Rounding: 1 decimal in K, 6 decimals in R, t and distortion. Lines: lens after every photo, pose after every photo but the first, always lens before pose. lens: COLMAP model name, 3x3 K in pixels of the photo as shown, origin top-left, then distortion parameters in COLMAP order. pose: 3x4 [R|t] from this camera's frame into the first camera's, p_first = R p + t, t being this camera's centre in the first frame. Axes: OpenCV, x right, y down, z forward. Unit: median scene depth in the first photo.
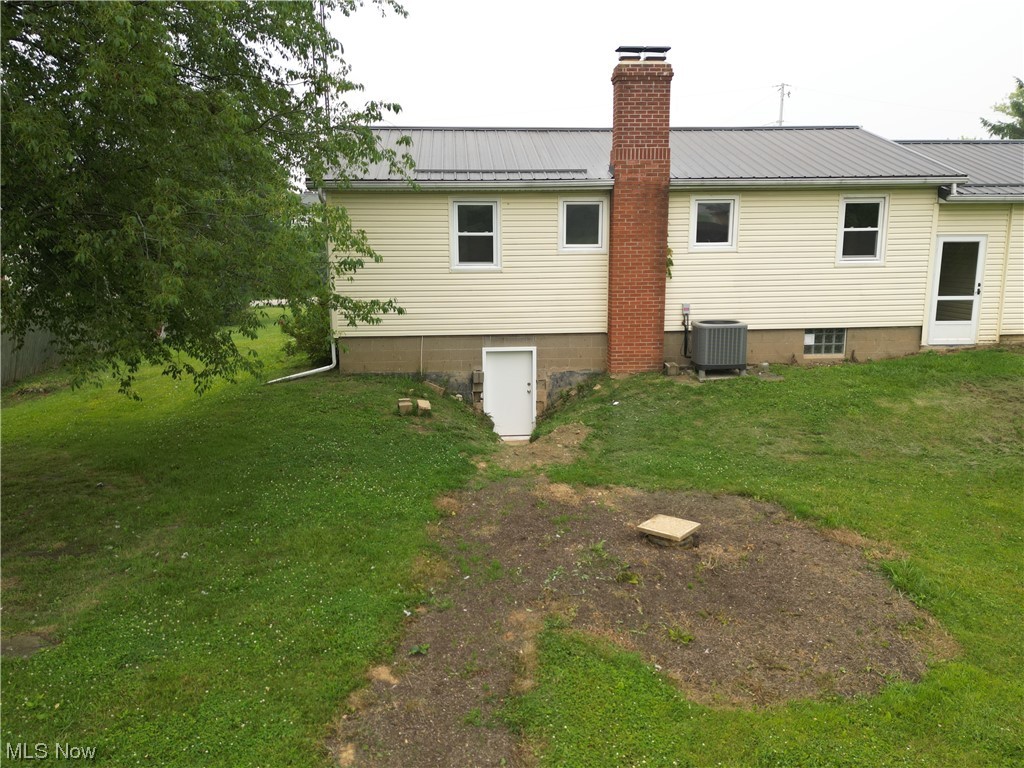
lens RADIAL K [[798.2, 0, 512.0], [0, 798.2, 384.0], [0, 0, 1]] dist [0.126584, -0.196941]
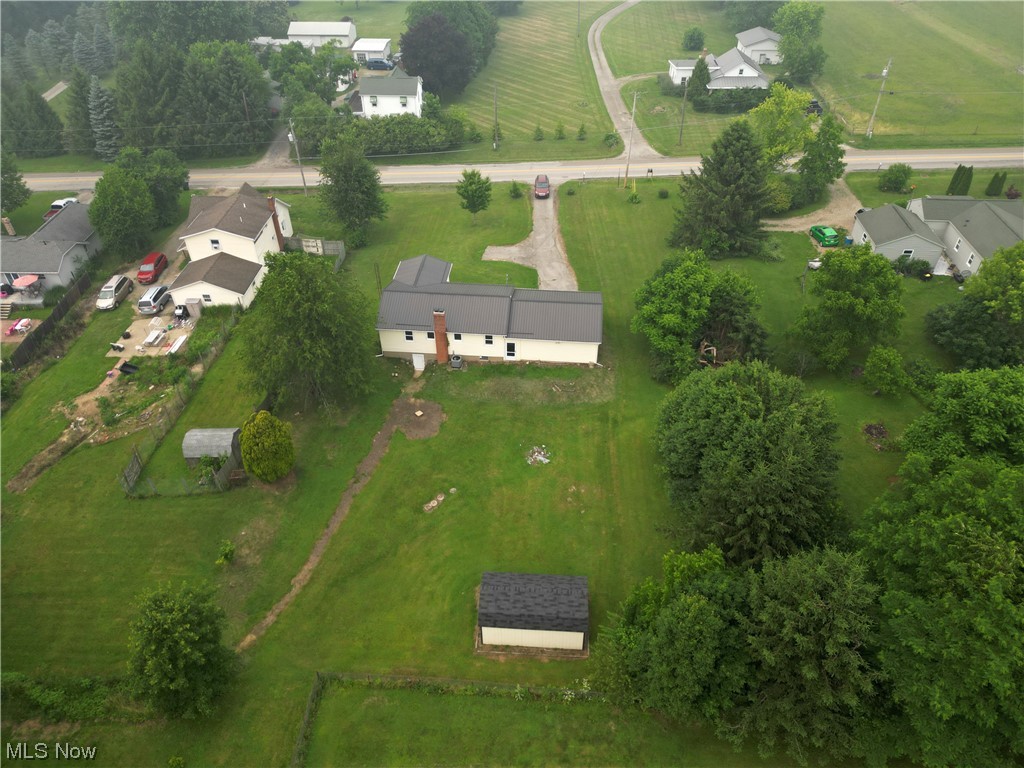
lens RADIAL K [[711.7, 0, 508.3], [0, 711.7, 383.9], [0, 0, 1]] dist [0.110805, -0.126556]
pose [[0.986693, 0.103313, -0.125552, 1.102410], [-0.028335, 0.869622, 0.492905, -2.043770], [0.160106, -0.482788, 0.860977, -2.726026]]
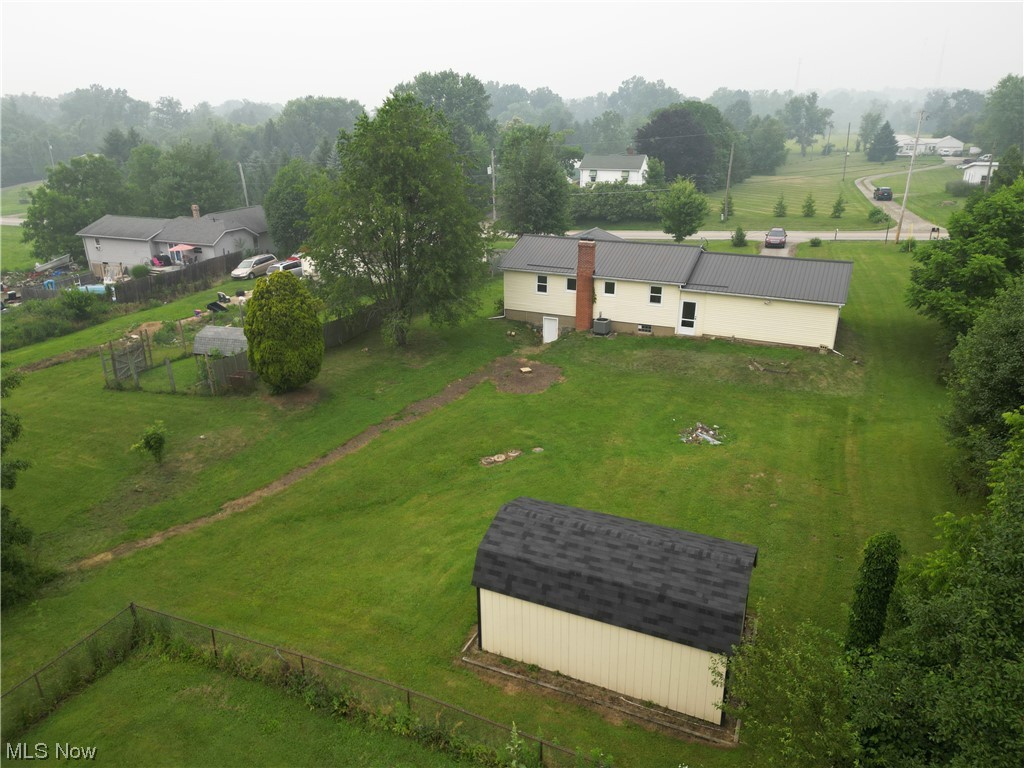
lens RADIAL K [[711.7, 0, 508.3], [0, 711.7, 383.9], [0, 0, 1]] dist [0.110805, -0.126556]
pose [[0.870245, 0.177678, -0.459462, 1.275614], [-0.086314, 0.973258, 0.212883, -0.398303], [0.484999, -0.145602, 0.862308, -1.722122]]
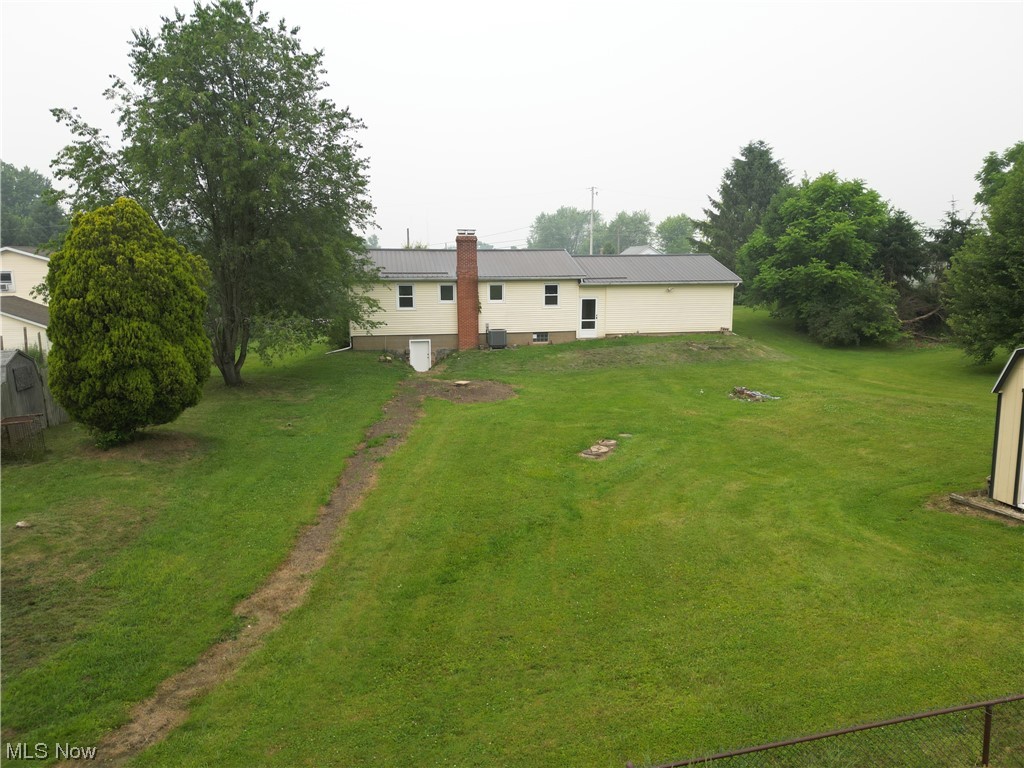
lens RADIAL K [[711.7, 0, 508.3], [0, 711.7, 383.9], [0, 0, 1]] dist [0.110805, -0.126556]
pose [[0.994197, -0.015386, 0.106472, 0.033691], [0.017425, 0.999682, -0.018245, 0.145240], [-0.106158, 0.019994, 0.994148, -1.331984]]
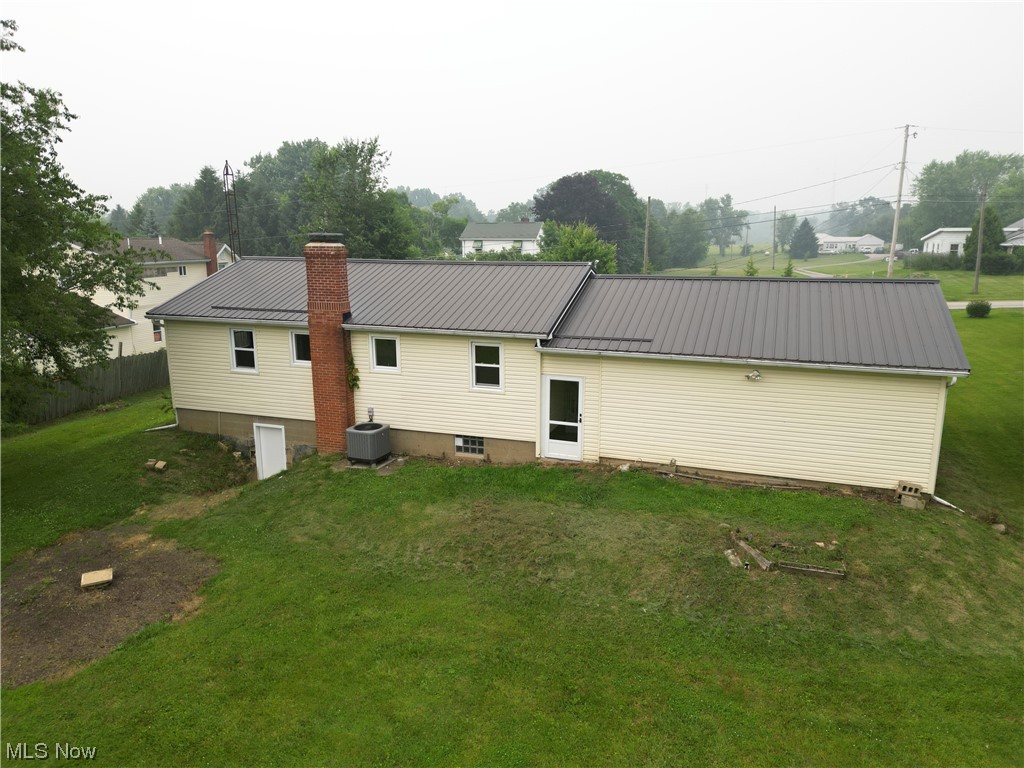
lens RADIAL K [[711.7, 0, 508.3], [0, 711.7, 383.9], [0, 0, 1]] dist [0.110805, -0.126556]
pose [[0.912040, 0.089575, -0.400200, 0.932269], [-0.074779, 0.995819, 0.052473, -0.225101], [0.403227, -0.017931, 0.914924, -0.039387]]
